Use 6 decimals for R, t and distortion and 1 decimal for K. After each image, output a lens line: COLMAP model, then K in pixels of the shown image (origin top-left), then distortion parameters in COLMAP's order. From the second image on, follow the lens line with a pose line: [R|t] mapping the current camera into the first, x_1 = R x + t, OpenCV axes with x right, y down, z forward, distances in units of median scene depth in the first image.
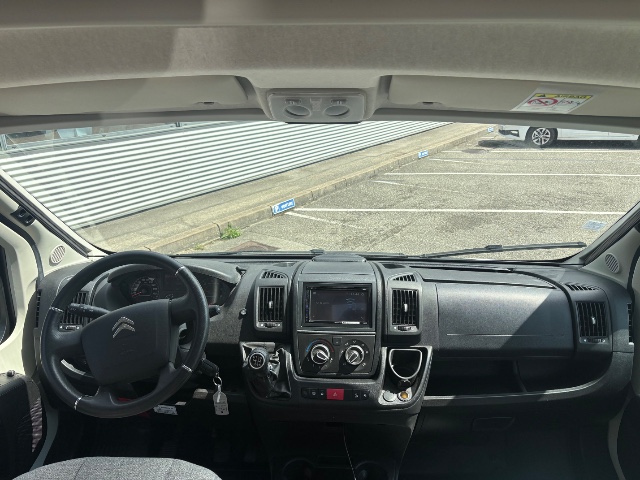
lens RADIAL K [[477.4, 0, 320.0], [0, 477.4, 240.0], [0, 0, 1]] dist [0.043204, -0.004188]
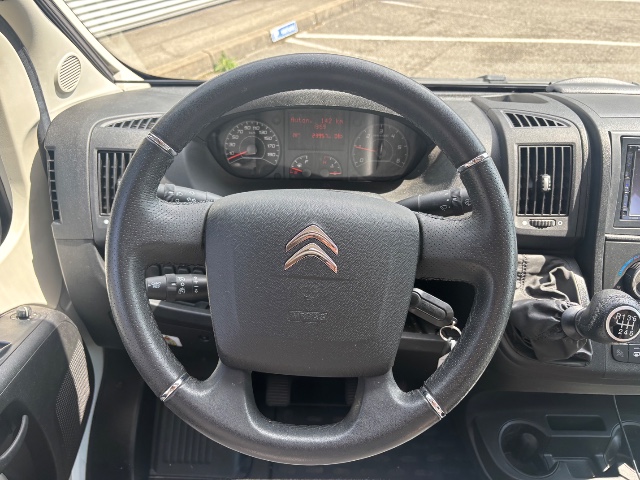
lens RADIAL K [[496.0, 0, 320.0], [0, 496.0, 240.0], [0, 0, 1]] dist [-0.004248, -0.006494]
pose [[0.998759, -0.008949, 0.049003, -0.352159], [-0.006605, 0.951251, 0.308347, 0.037973], [-0.049374, -0.308287, 0.950011, 0.513629]]
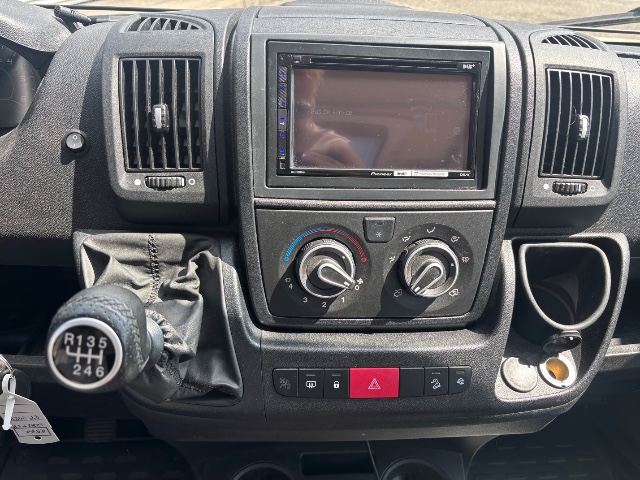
lens RADIAL K [[498.4, 0, 320.0], [0, 498.4, 240.0], [0, 0, 1]] dist [0.004792, -0.000262]
pose [[0.991480, -0.025761, 0.127688, -0.045046], [-0.015154, 0.950781, 0.309494, 0.109723], [-0.129376, -0.308792, 0.942290, 0.658661]]
